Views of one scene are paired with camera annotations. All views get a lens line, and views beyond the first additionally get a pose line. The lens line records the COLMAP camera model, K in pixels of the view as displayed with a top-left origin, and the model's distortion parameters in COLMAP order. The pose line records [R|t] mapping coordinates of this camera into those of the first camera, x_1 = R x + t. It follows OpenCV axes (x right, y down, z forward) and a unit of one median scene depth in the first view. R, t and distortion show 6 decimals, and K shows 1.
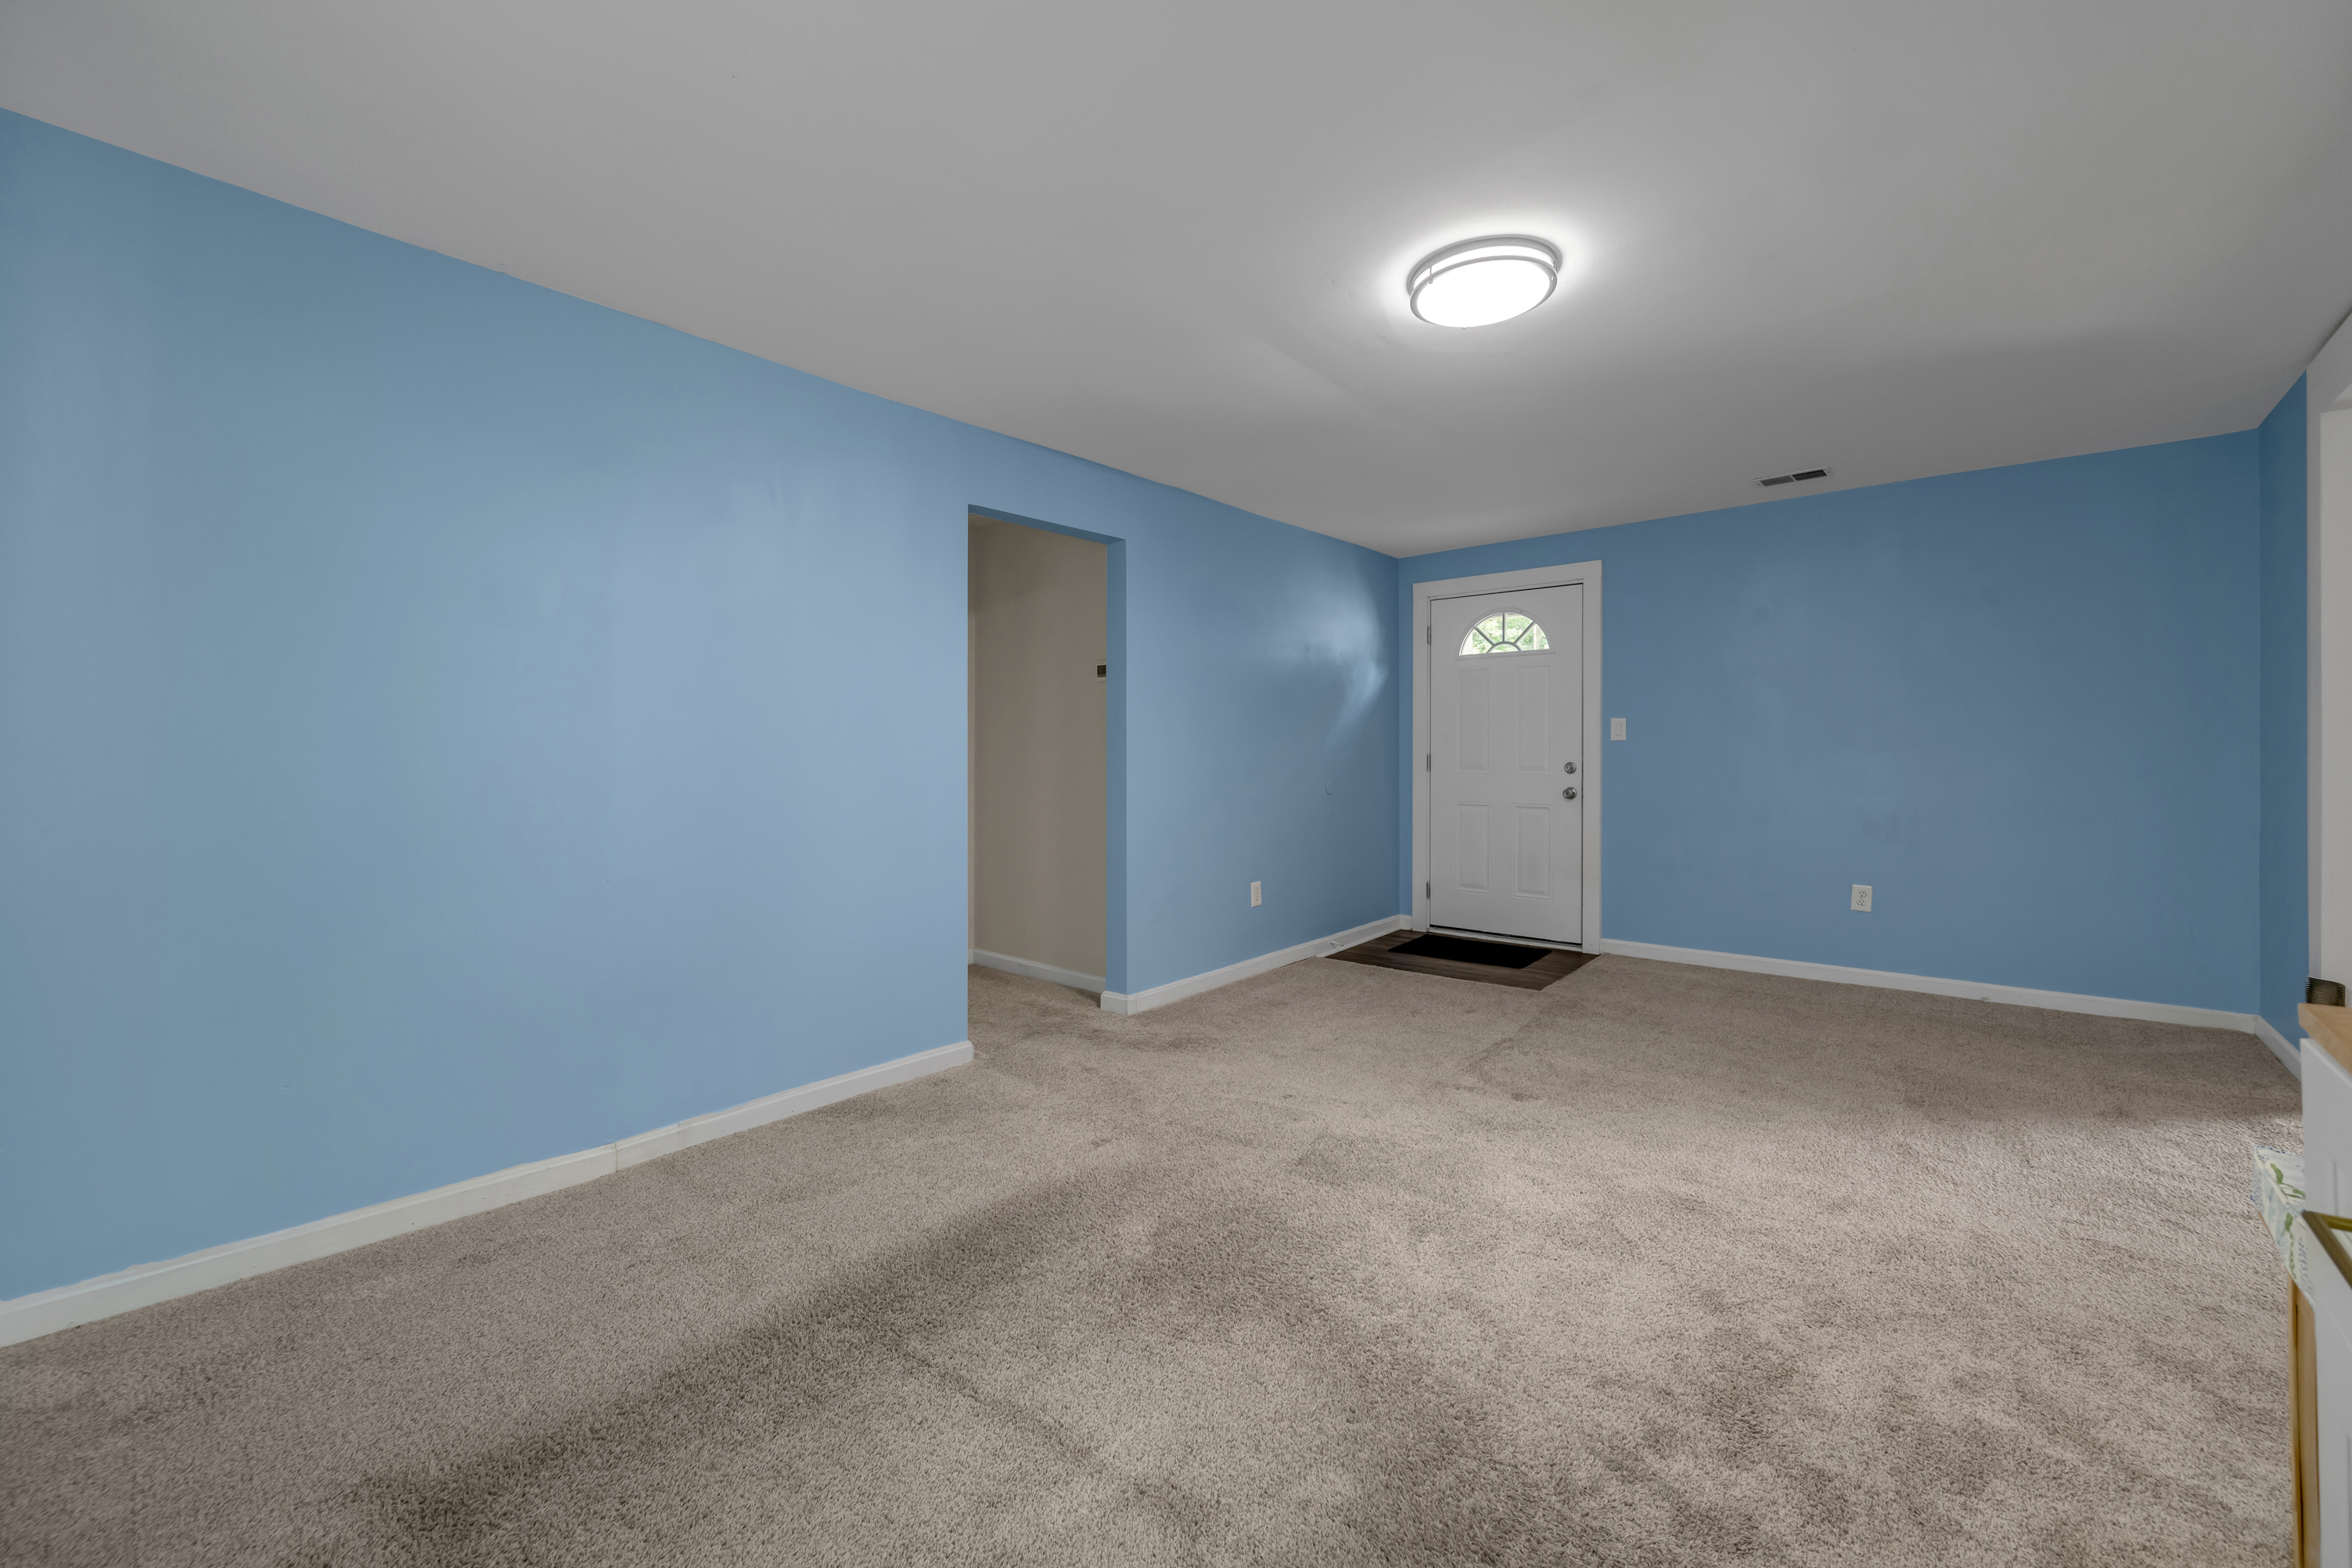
lens RADIAL K [[939.6, 0, 1174.3], [0, 939.6, 790.0], [0, 0, 1]] dist [-0.004851, -0.000062]
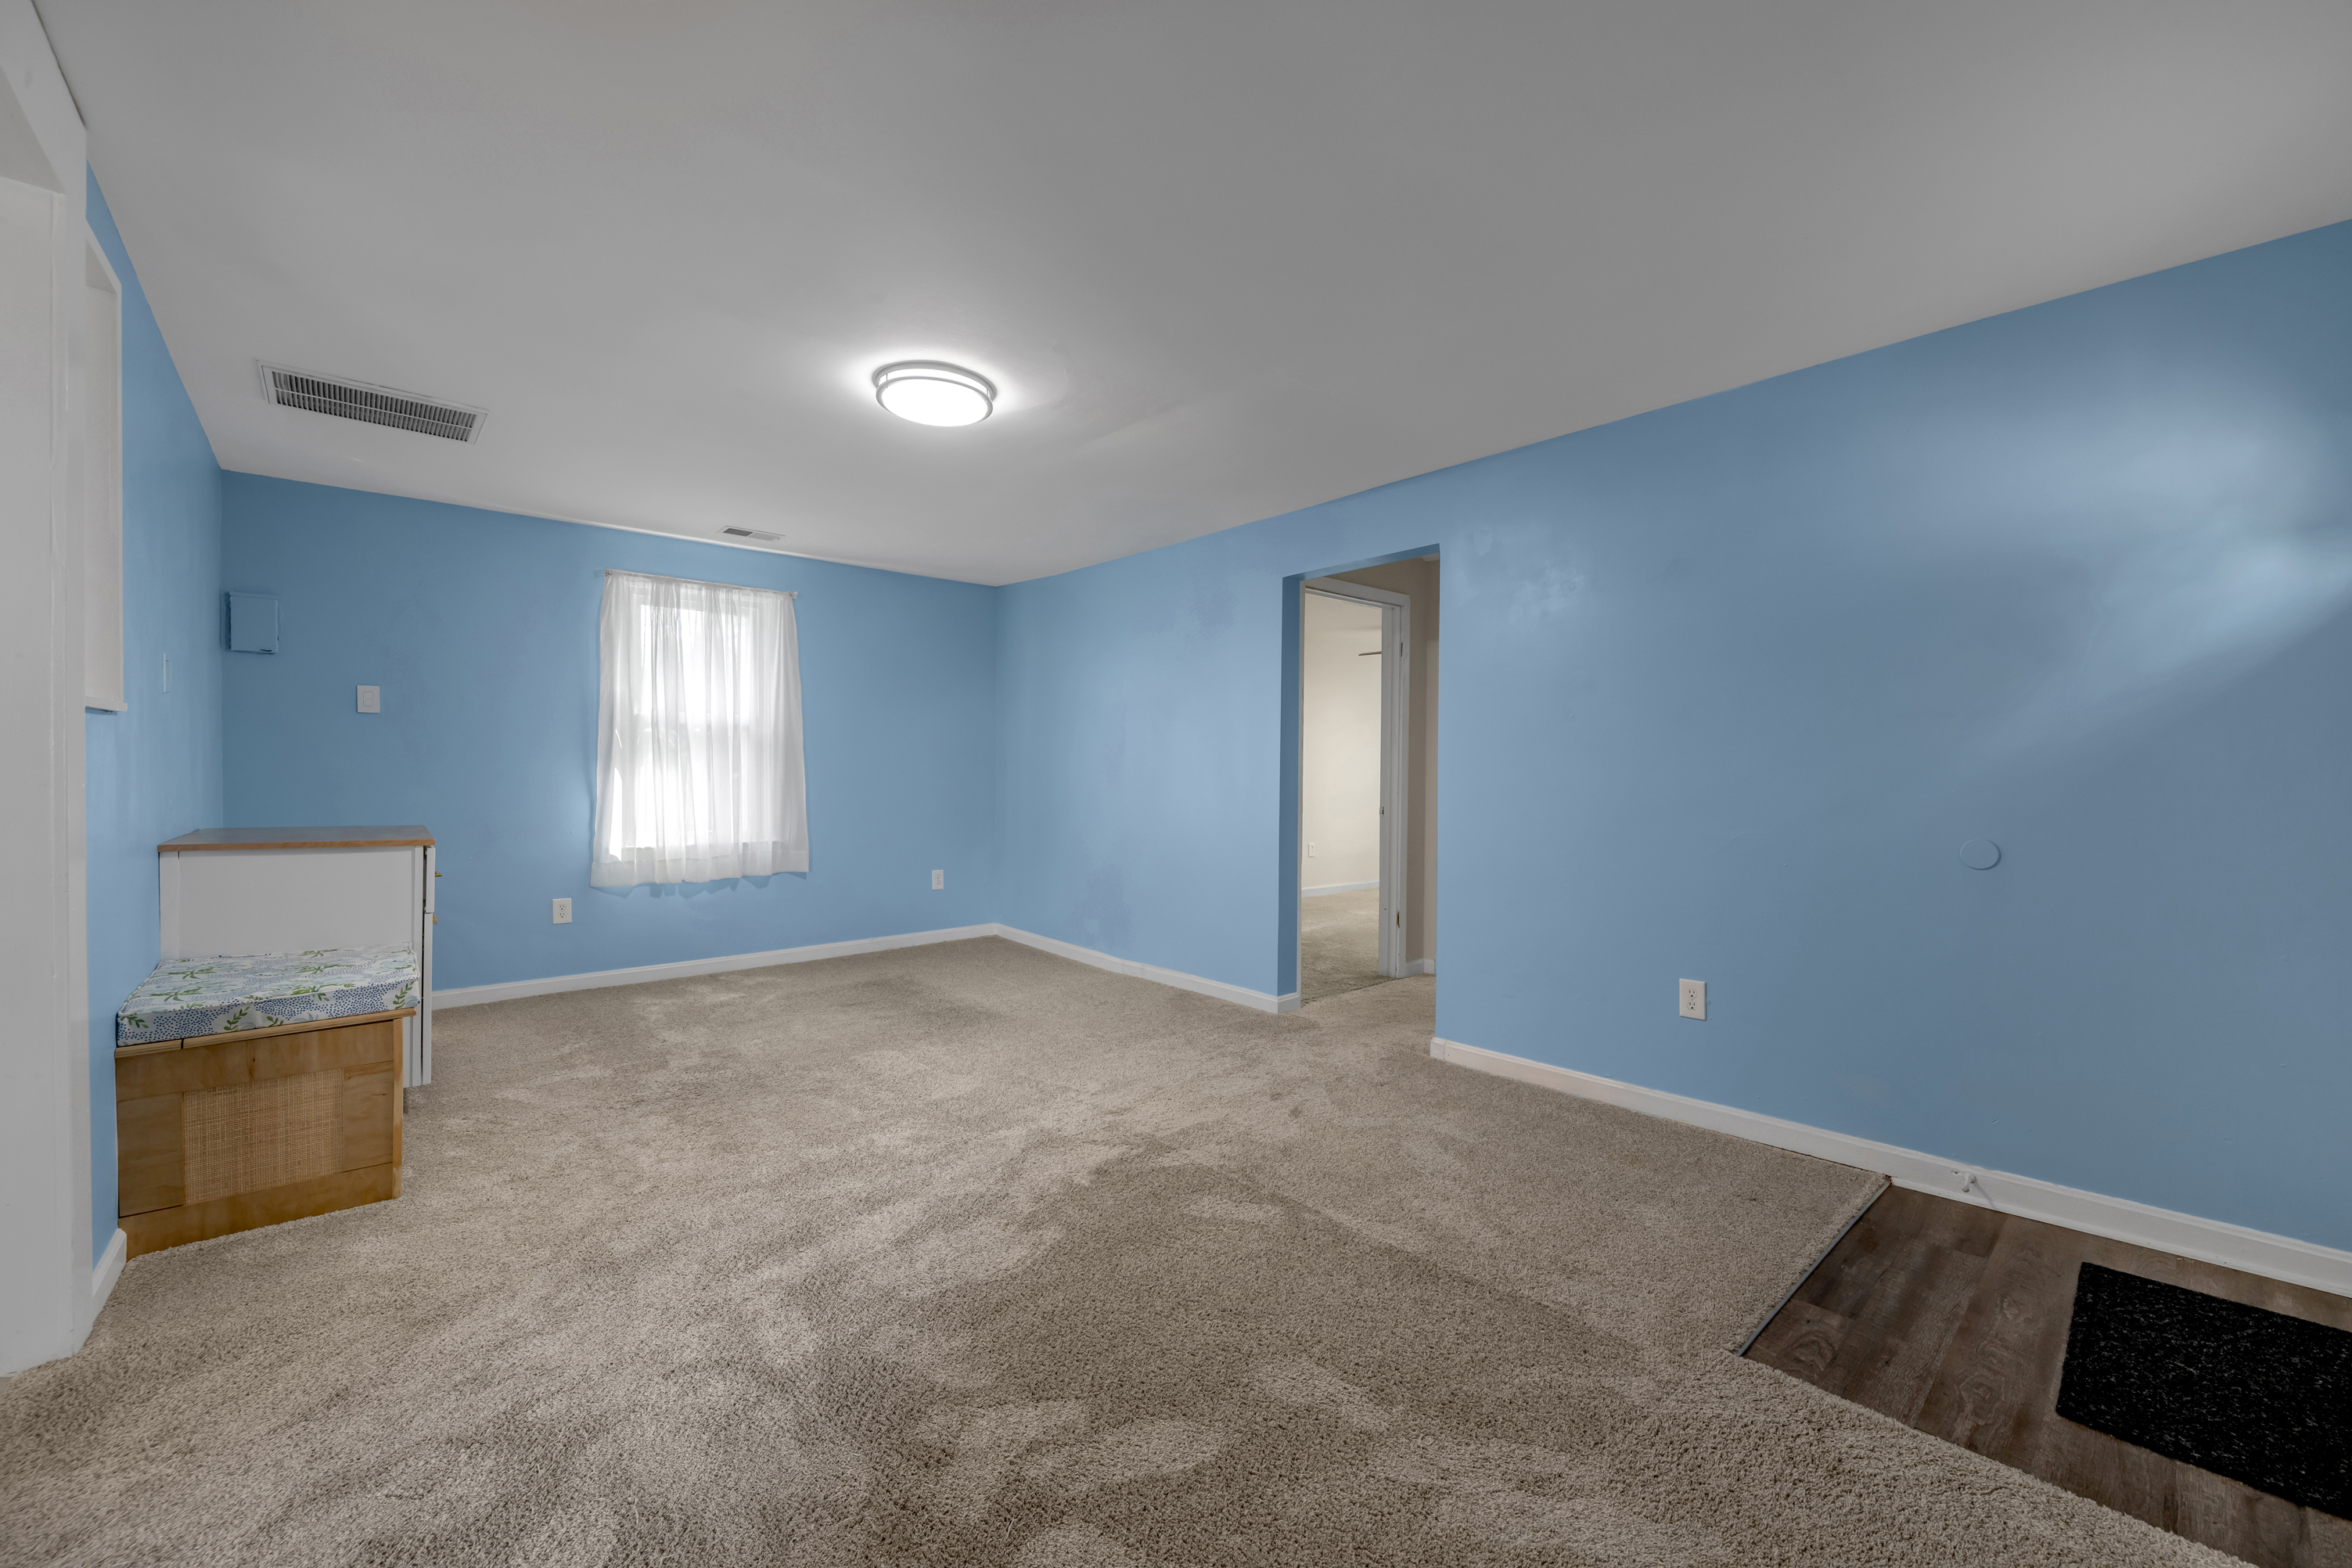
lens RADIAL K [[939.6, 0, 1174.3], [0, 939.6, 790.0], [0, 0, 1]] dist [-0.004851, -0.000062]
pose [[-0.154331, 0.017472, -0.987865, 1.150755], [-0.040548, 0.998889, 0.024002, -0.043931], [0.987187, 0.043760, -0.153451, 1.134945]]
